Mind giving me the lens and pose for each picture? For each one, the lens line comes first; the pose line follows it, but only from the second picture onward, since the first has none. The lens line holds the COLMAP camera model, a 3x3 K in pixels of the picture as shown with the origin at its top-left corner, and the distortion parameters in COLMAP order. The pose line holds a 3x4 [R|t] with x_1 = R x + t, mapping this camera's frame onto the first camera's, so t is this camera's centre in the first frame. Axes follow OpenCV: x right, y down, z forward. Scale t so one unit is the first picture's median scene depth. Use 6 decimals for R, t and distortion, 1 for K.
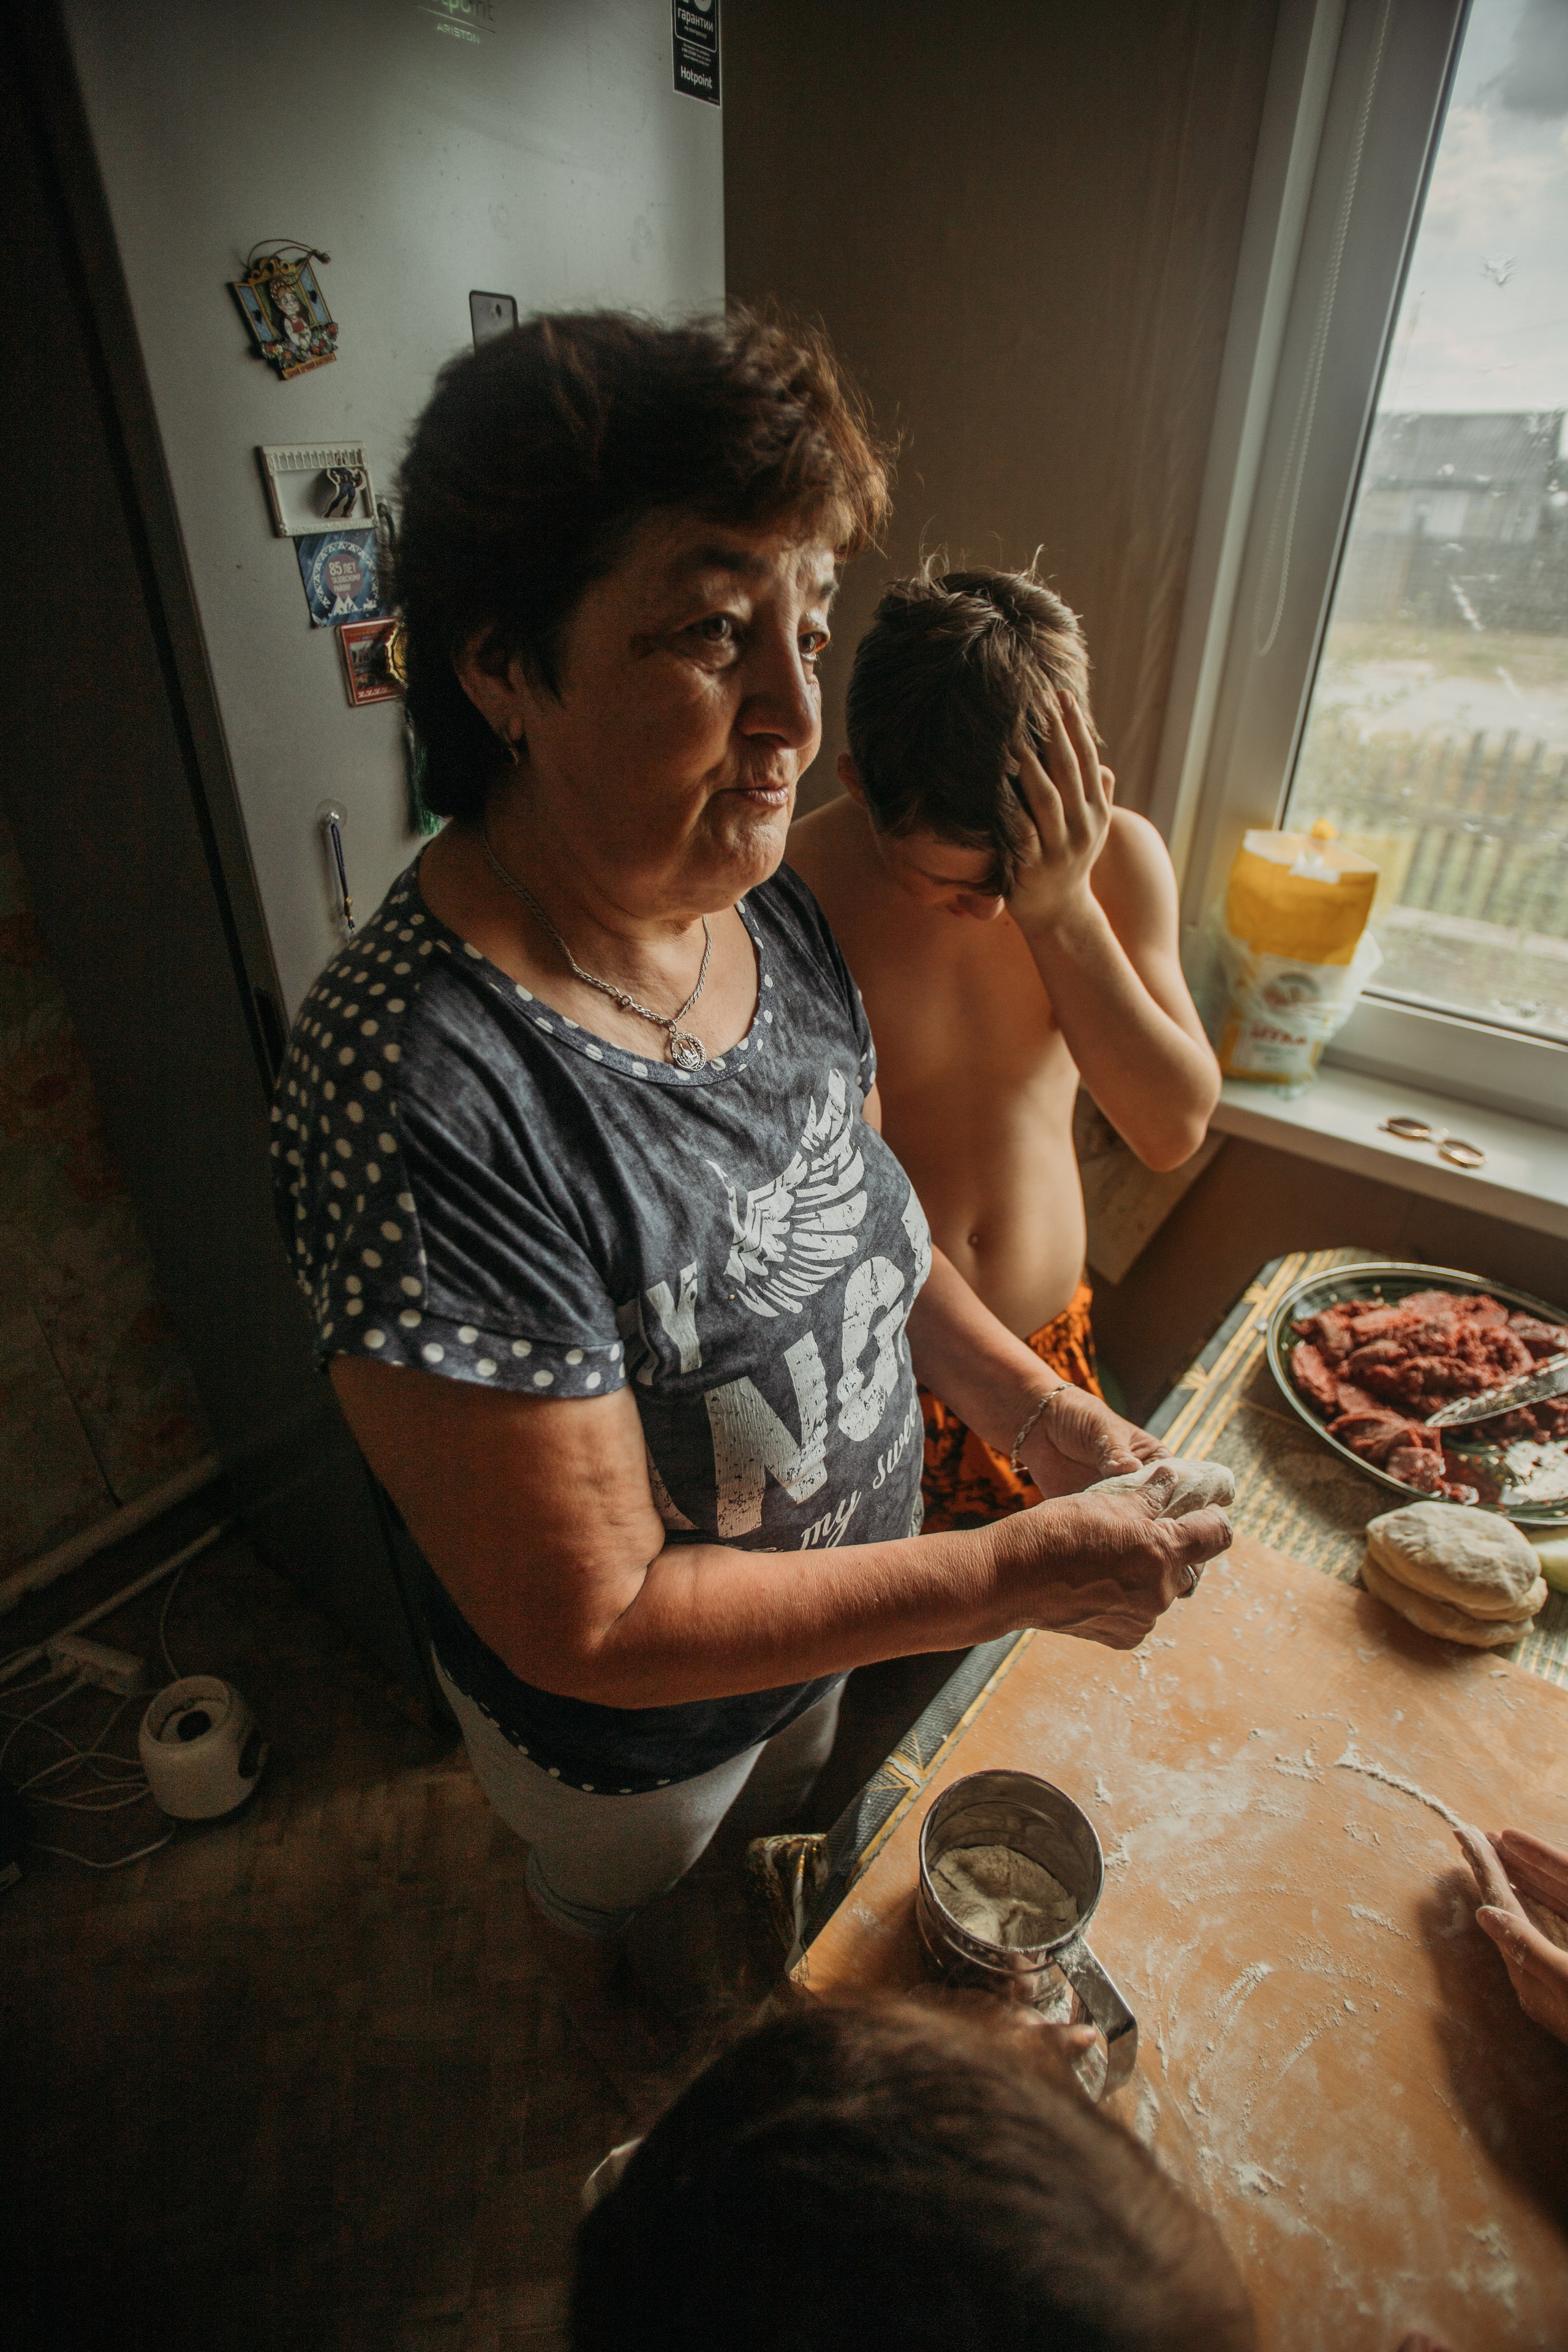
lens RADIAL K [[1158.5, 0, 796.5], [0, 1158.5, 1169.2], [0, 0, 1]] dist [-0.075177, 0.033830]
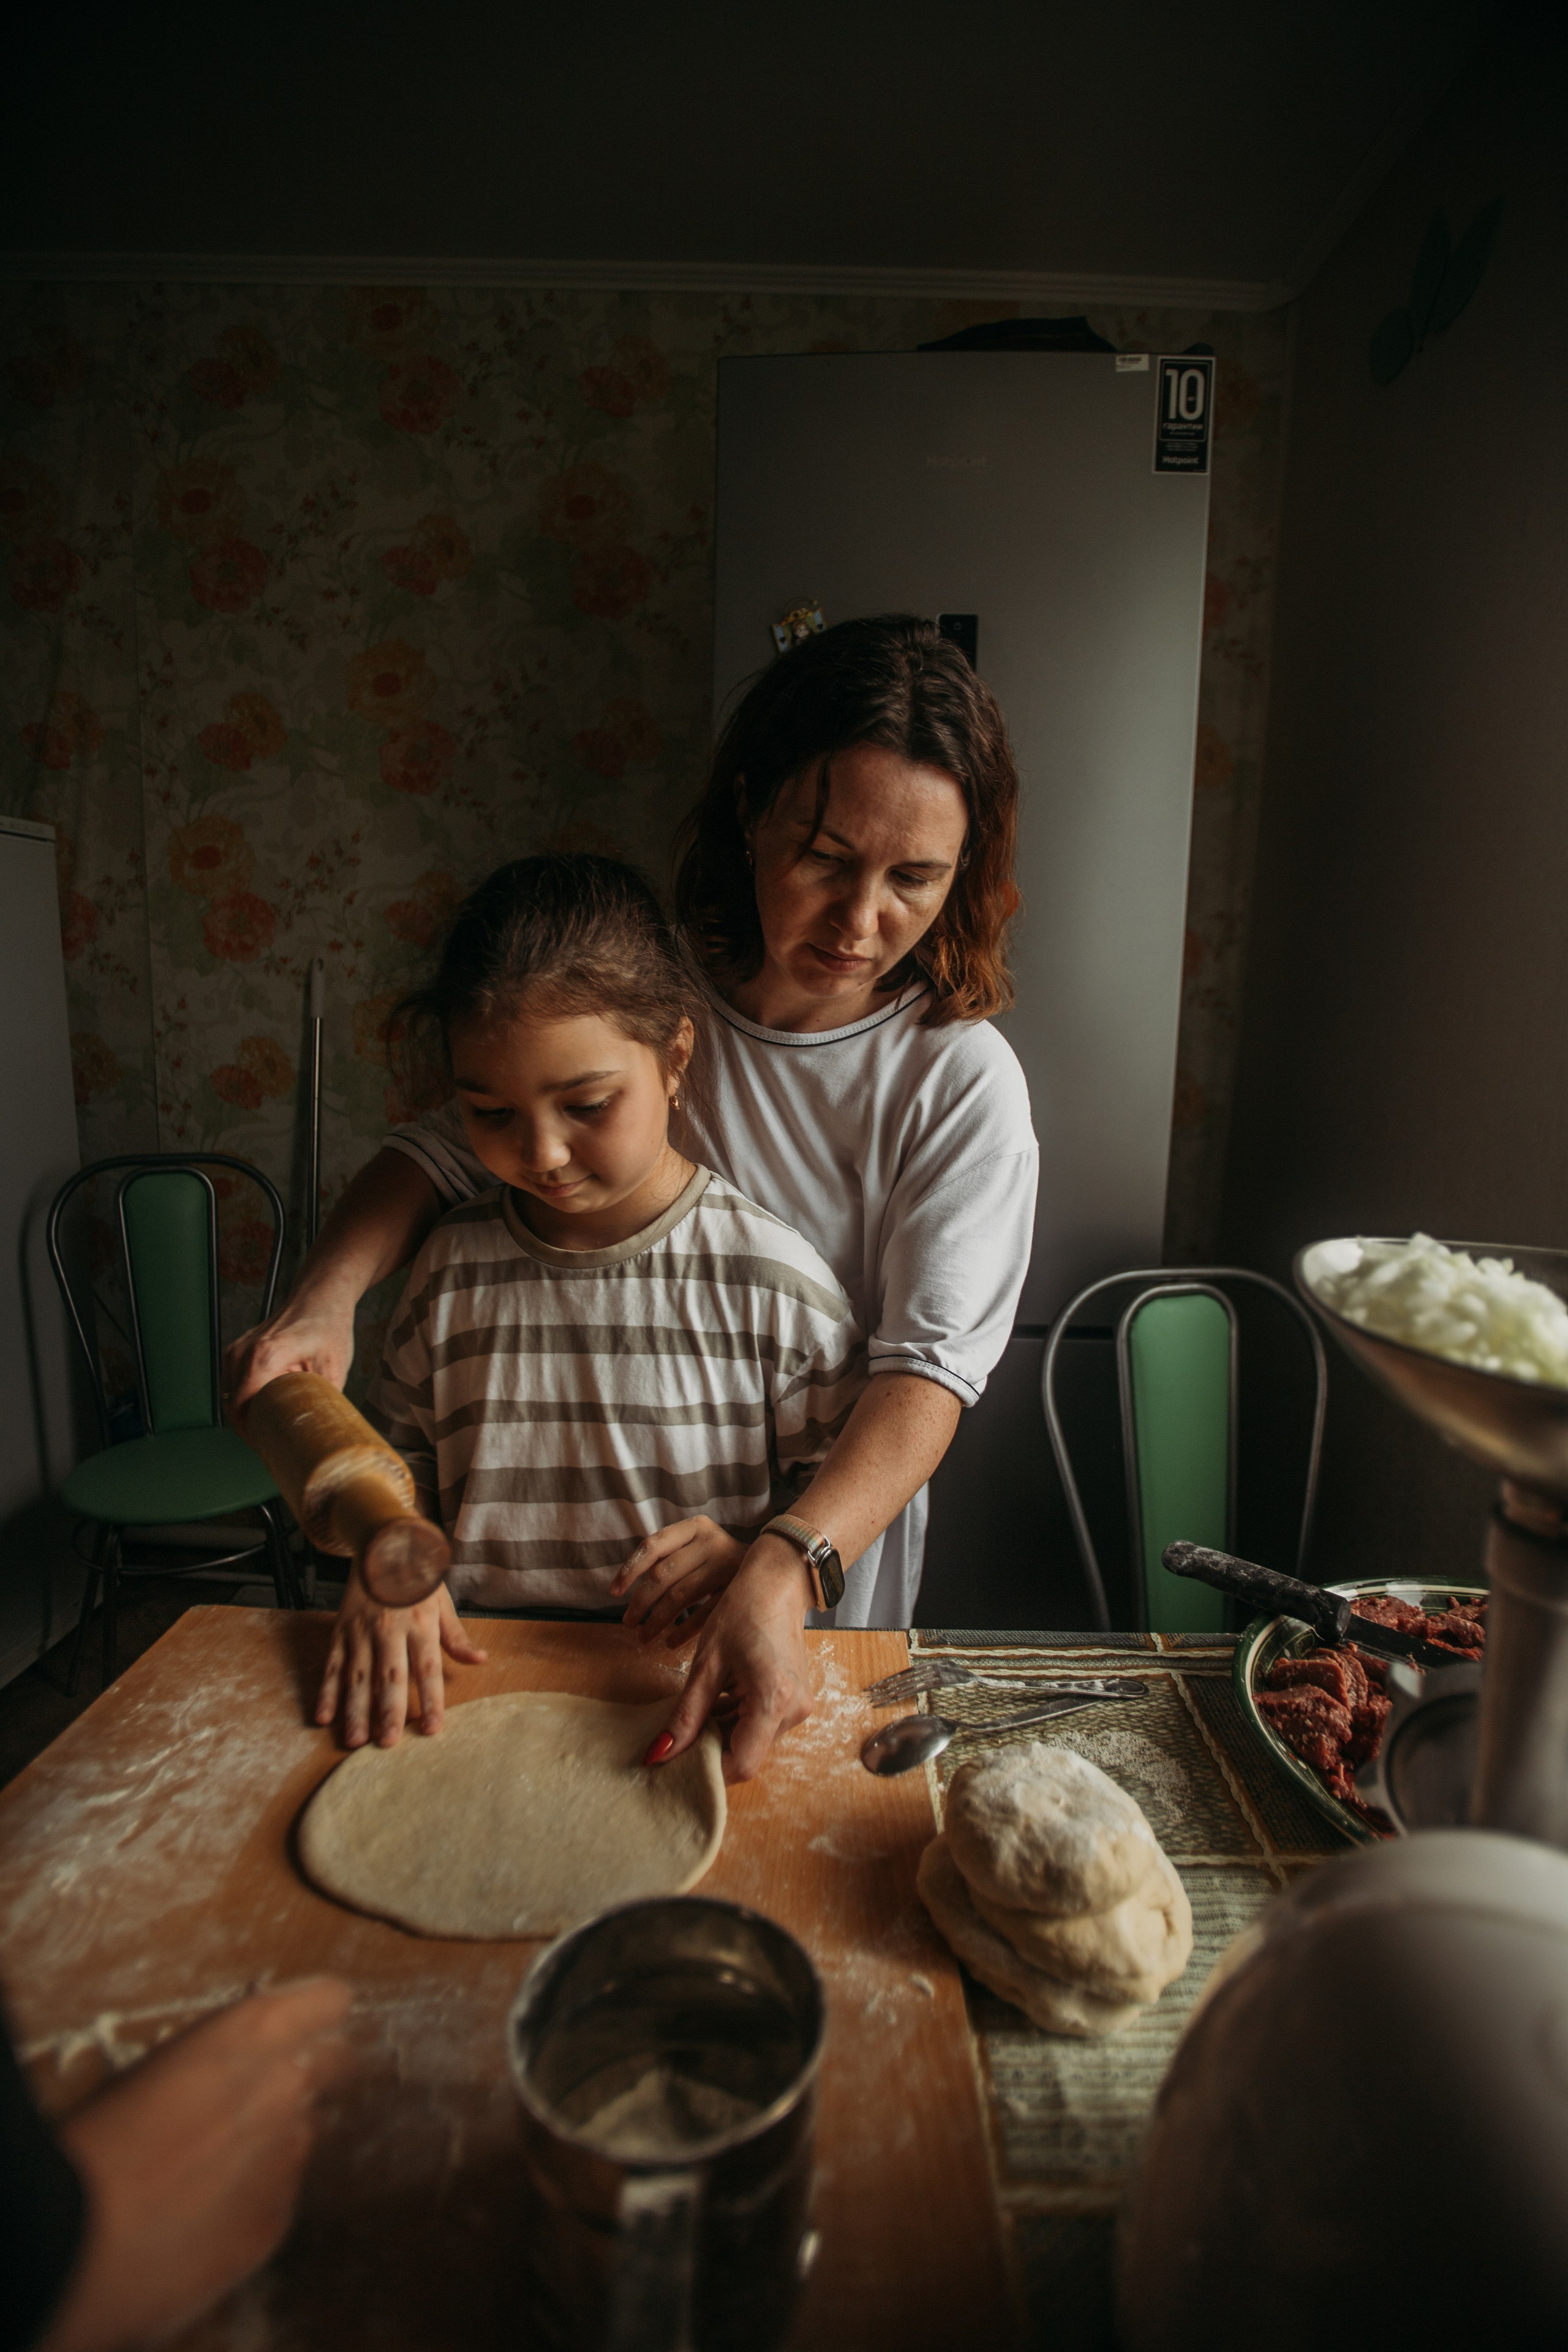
lens RADIAL K [[1158.5, 0, 790.5], [0, 1158.5, 1171.3], [0, 0, 1]] dist [-0.075177, 0.033830]
pose [[0.577328, 0.119101, -0.807779, 0.831563], [-0.440866, 0.878171, -0.185612, 0.213704], [0.687262, 0.463282, 0.559500, 0.330829]]
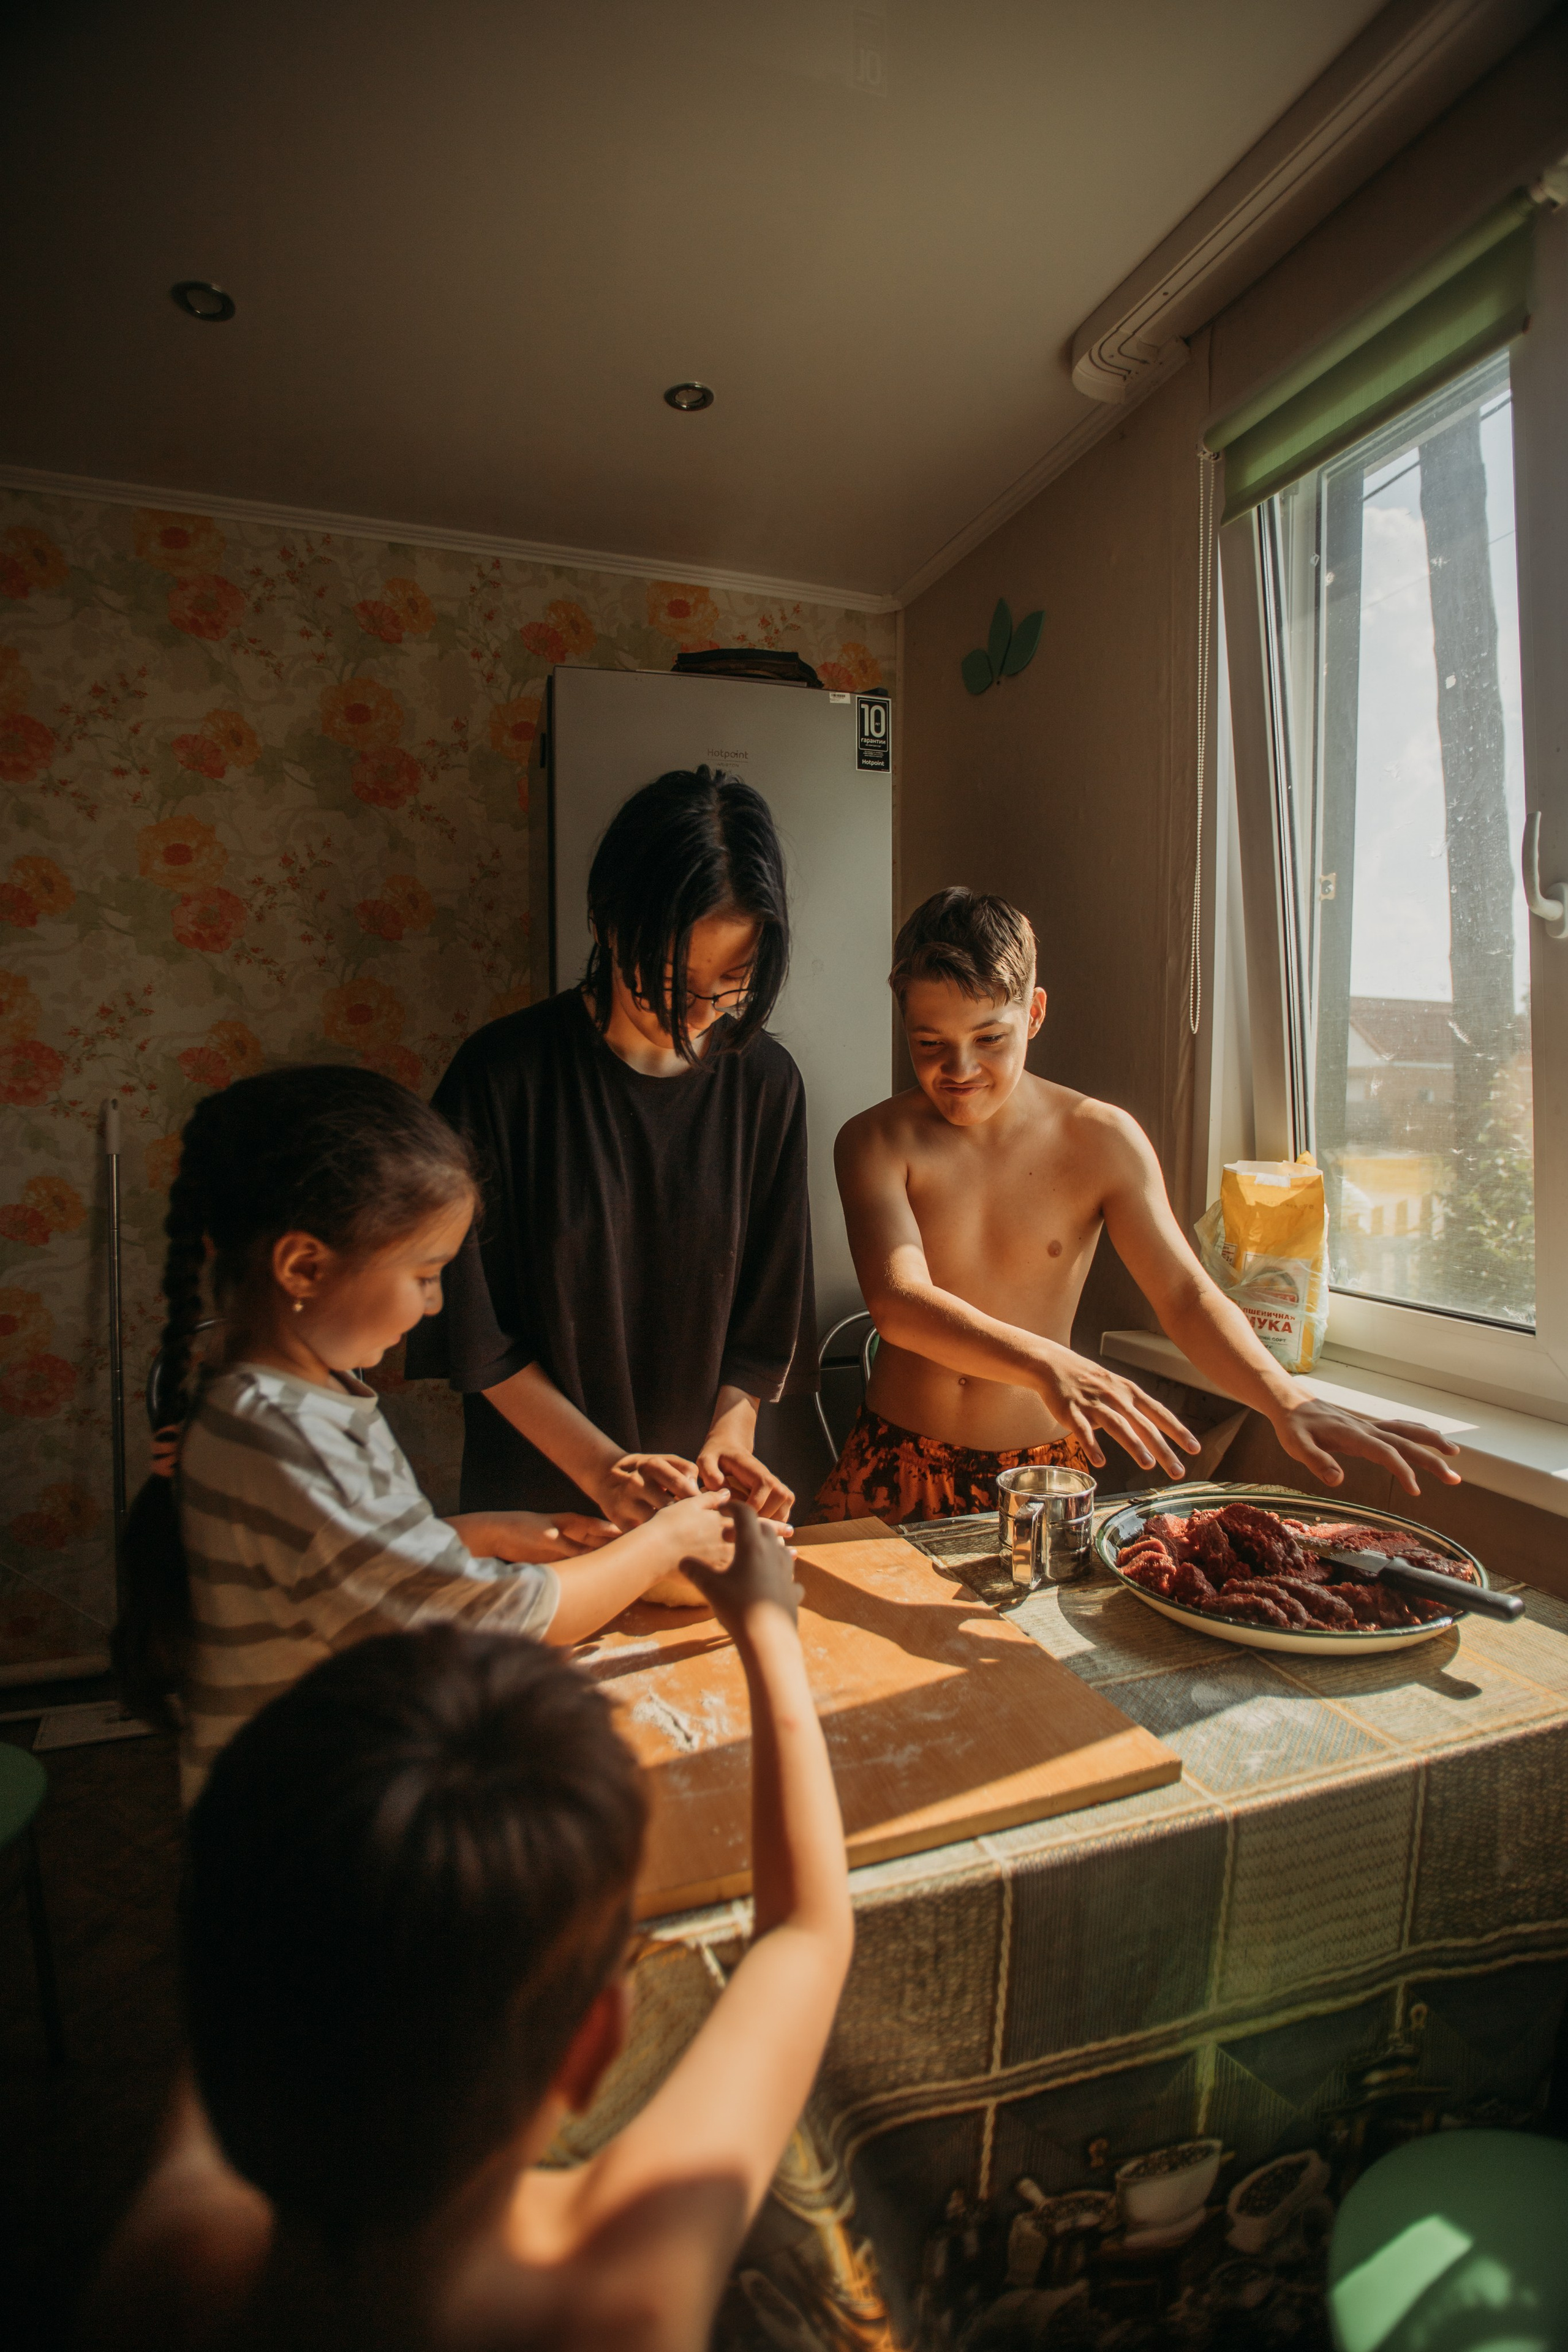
lens RADIAL K [[1158.5, 0, 785.7], [0, 1158.5, 1174.9], [0, 0, 1]] dist [-0.075177, 0.033830]
pose [[0.825118, 0.021500, -0.564551, 0.955476], [-0.281950, 0.881610, -0.378508, 0.477233], [0.489576, 0.471489, 0.733494, -0.222727]]
